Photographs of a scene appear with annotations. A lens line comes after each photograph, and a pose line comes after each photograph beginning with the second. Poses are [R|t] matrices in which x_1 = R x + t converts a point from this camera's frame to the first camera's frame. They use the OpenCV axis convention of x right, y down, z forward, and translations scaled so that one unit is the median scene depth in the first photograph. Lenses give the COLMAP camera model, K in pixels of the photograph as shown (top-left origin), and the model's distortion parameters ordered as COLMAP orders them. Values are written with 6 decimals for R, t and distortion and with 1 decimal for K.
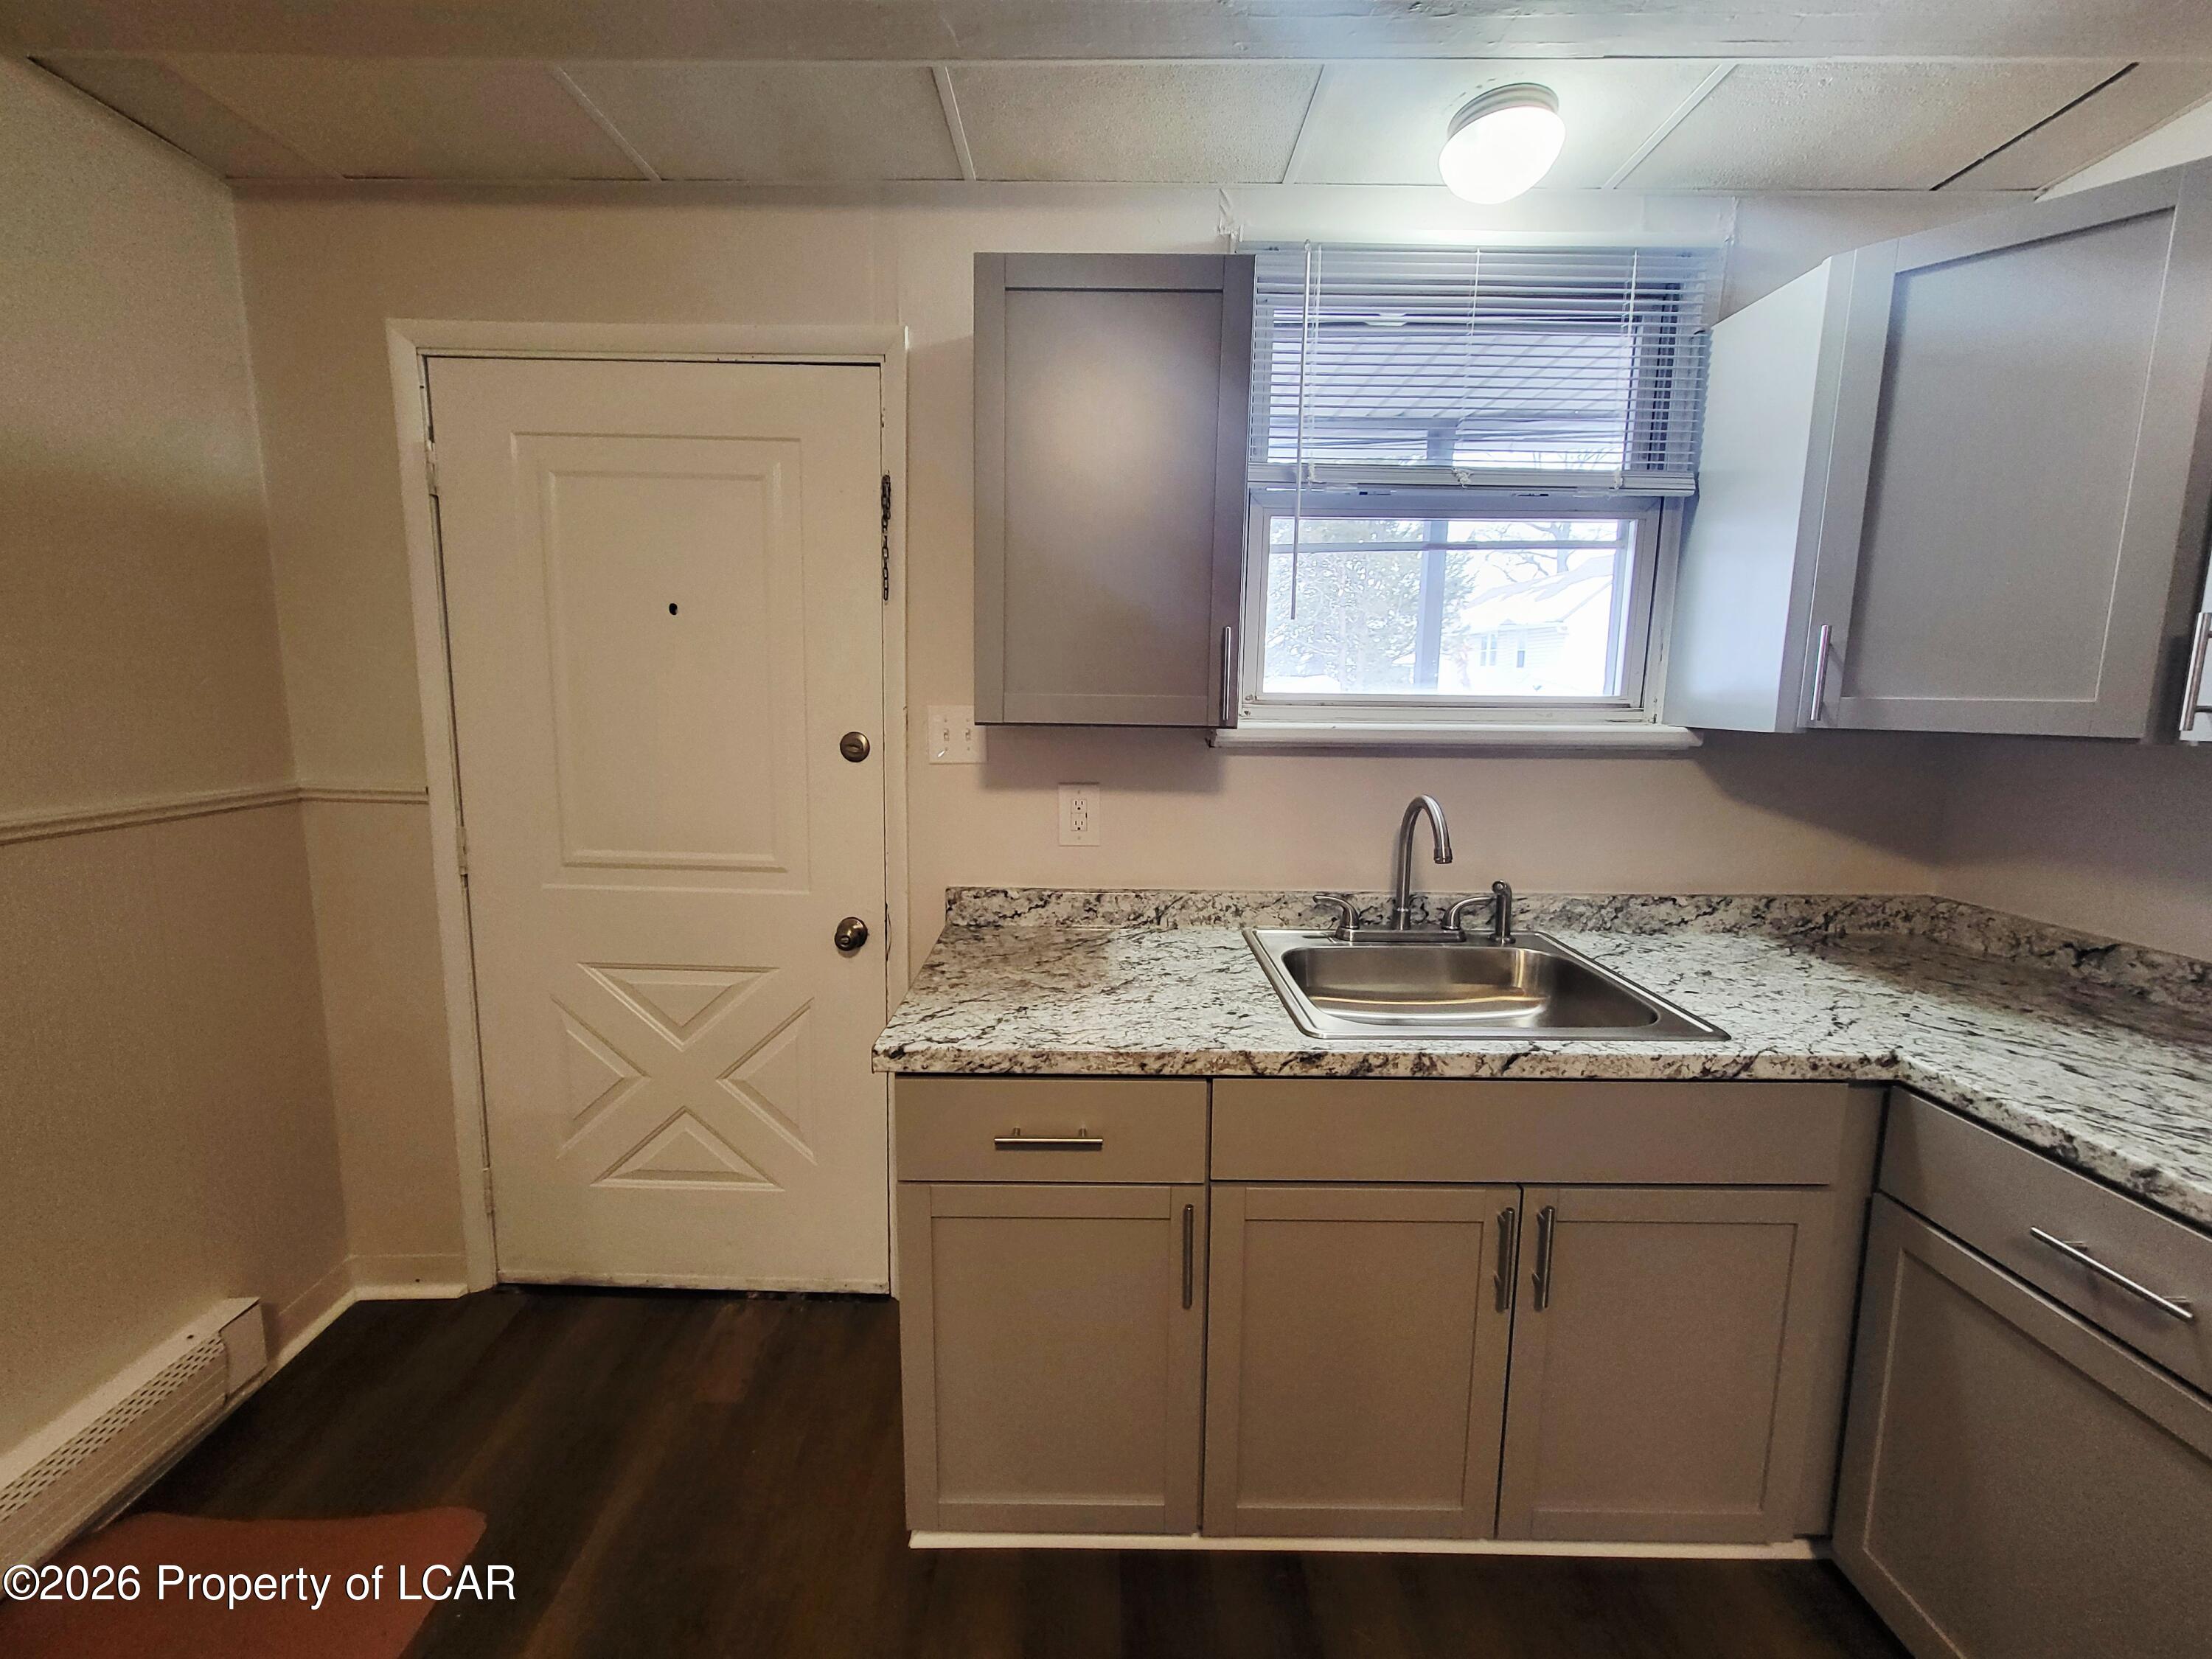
lens RADIAL K [[860.8, 0, 1088.5], [0, 860.8, 801.9], [0, 0, 1]] dist [0.004307, -0.001961]
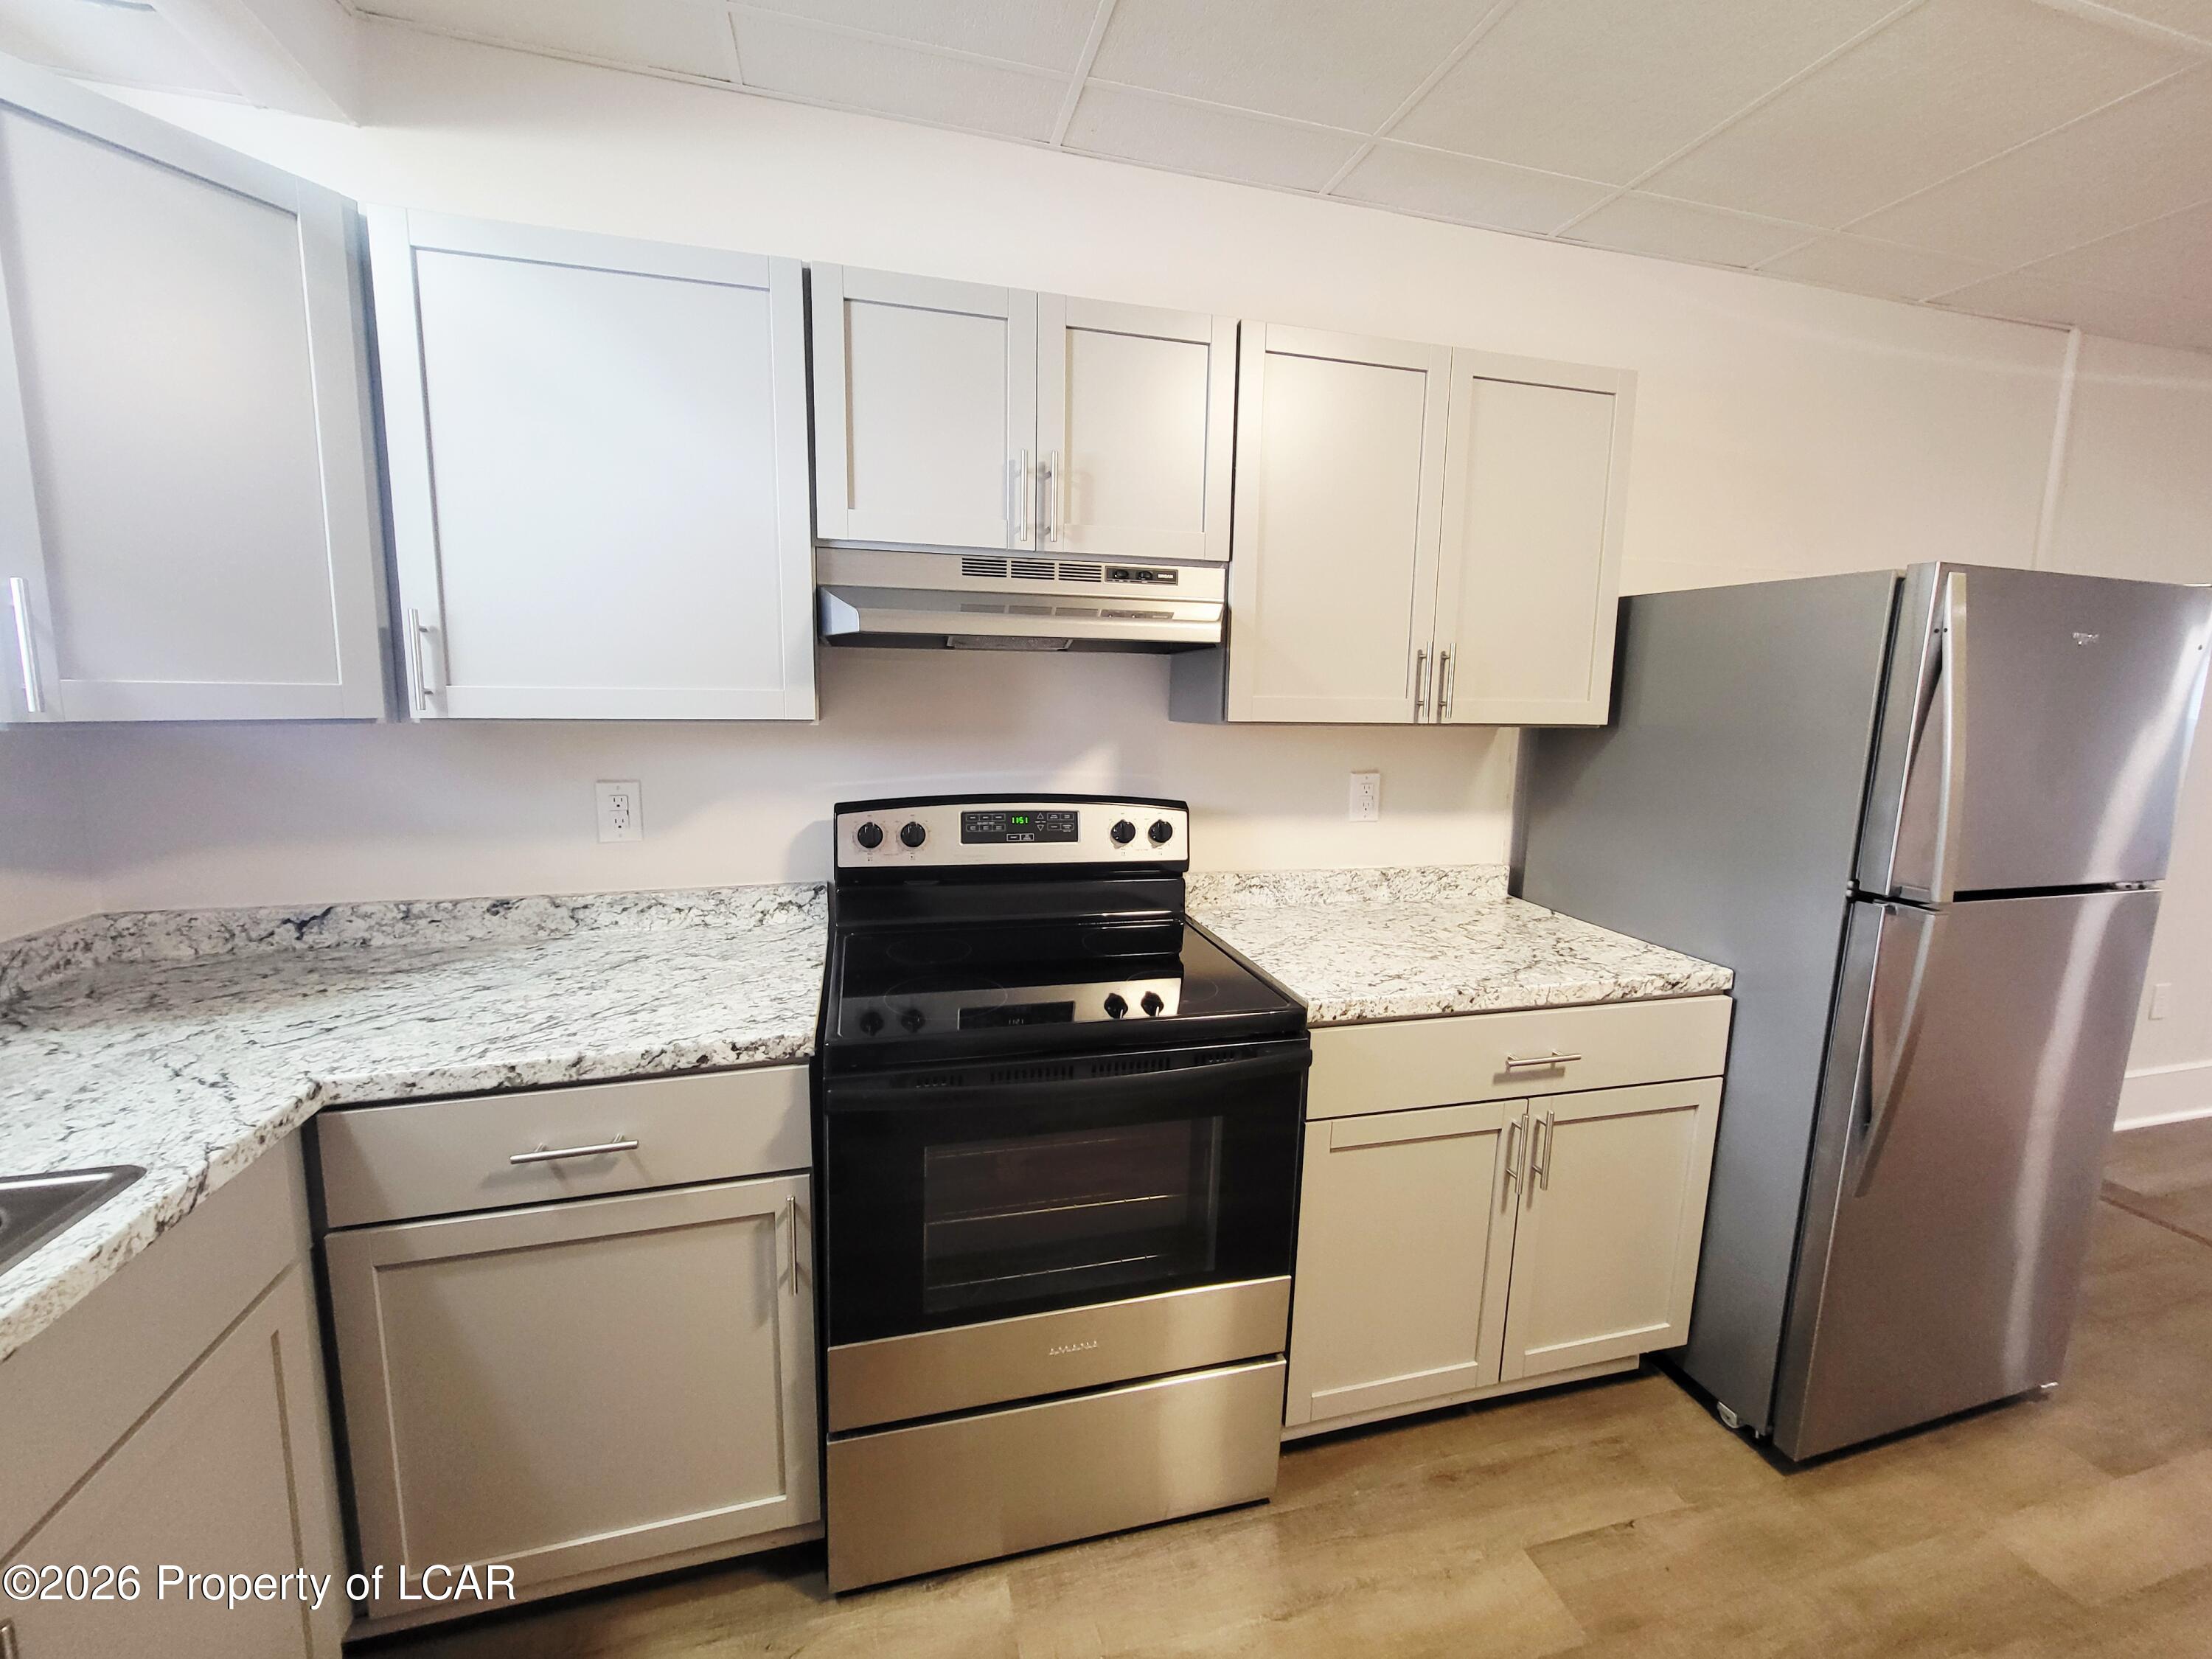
lens RADIAL K [[860.8, 0, 1088.5], [0, 860.8, 801.9], [0, 0, 1]] dist [0.004307, -0.001961]
pose [[-0.264568, -0.137459, 0.954520, -0.073070], [0.104362, 0.979895, 0.170039, -0.047017], [-0.958703, 0.144603, -0.244904, 0.316299]]
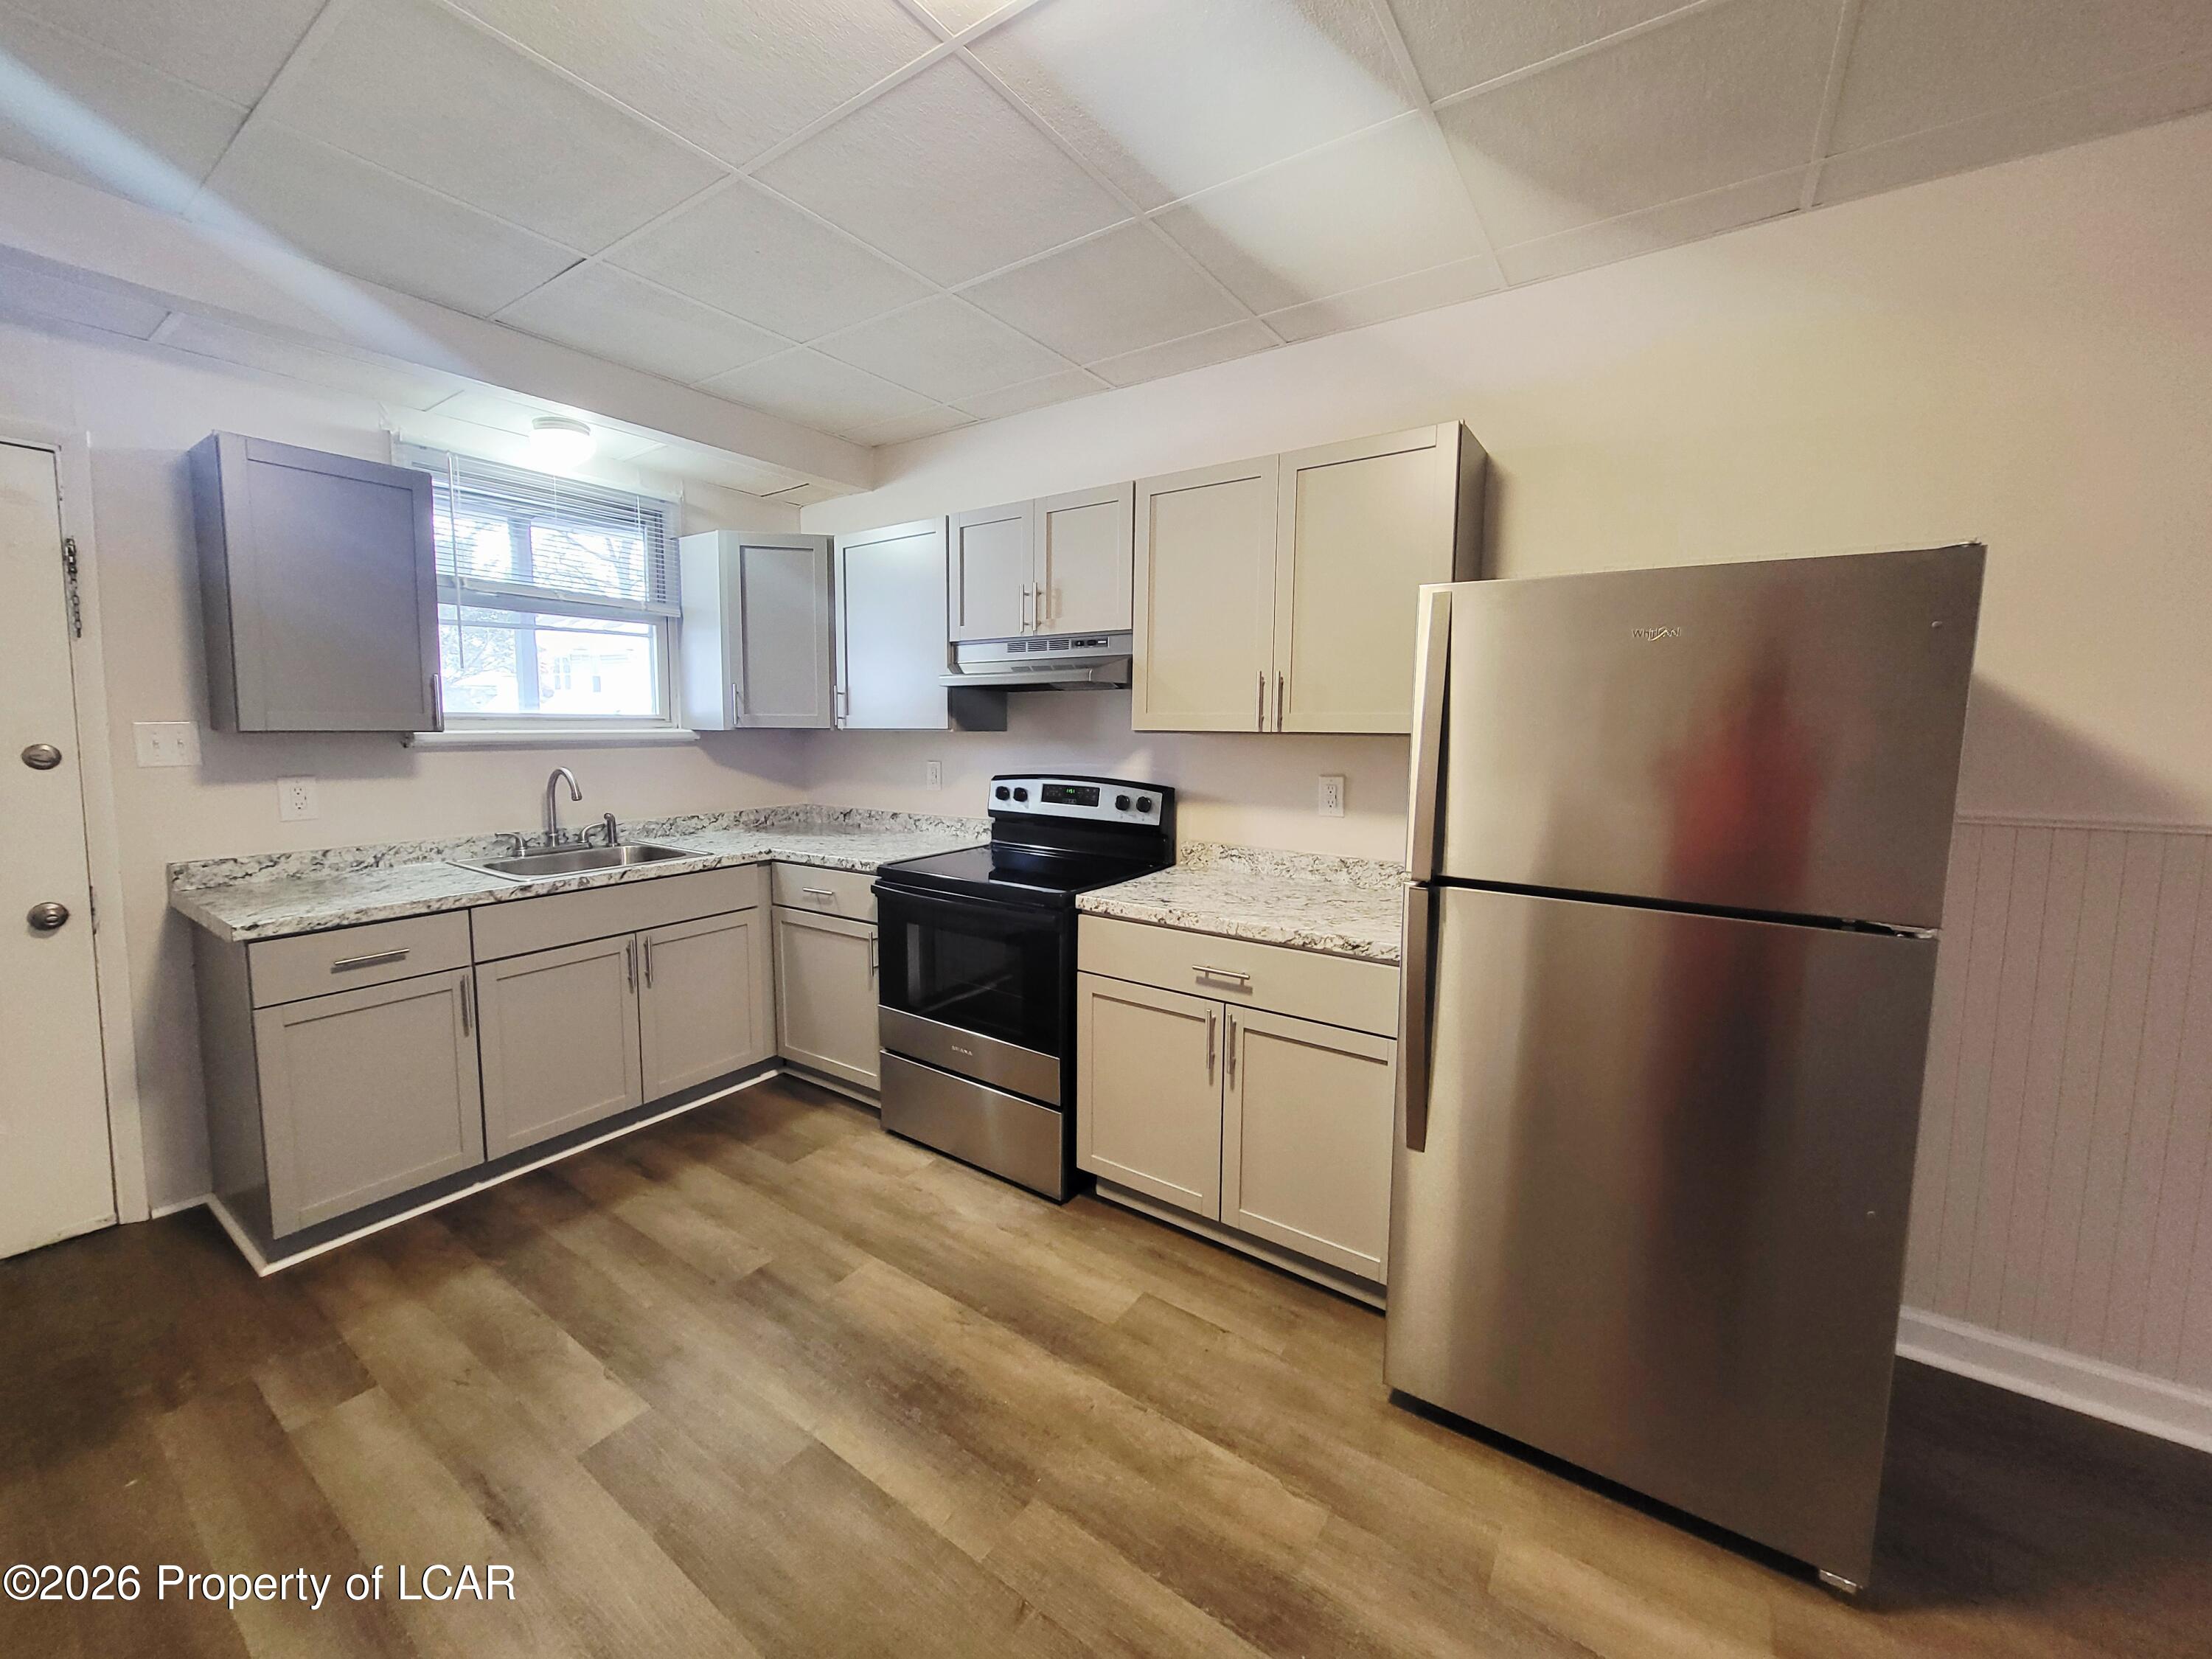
lens RADIAL K [[860.8, 0, 1088.5], [0, 860.8, 801.9], [0, 0, 1]] dist [0.004307, -0.001961]
pose [[0.560986, -0.083714, 0.823582, -0.523742], [0.106885, 0.993871, 0.028218, 0.139189], [-0.820896, 0.072199, 0.566495, -1.010354]]
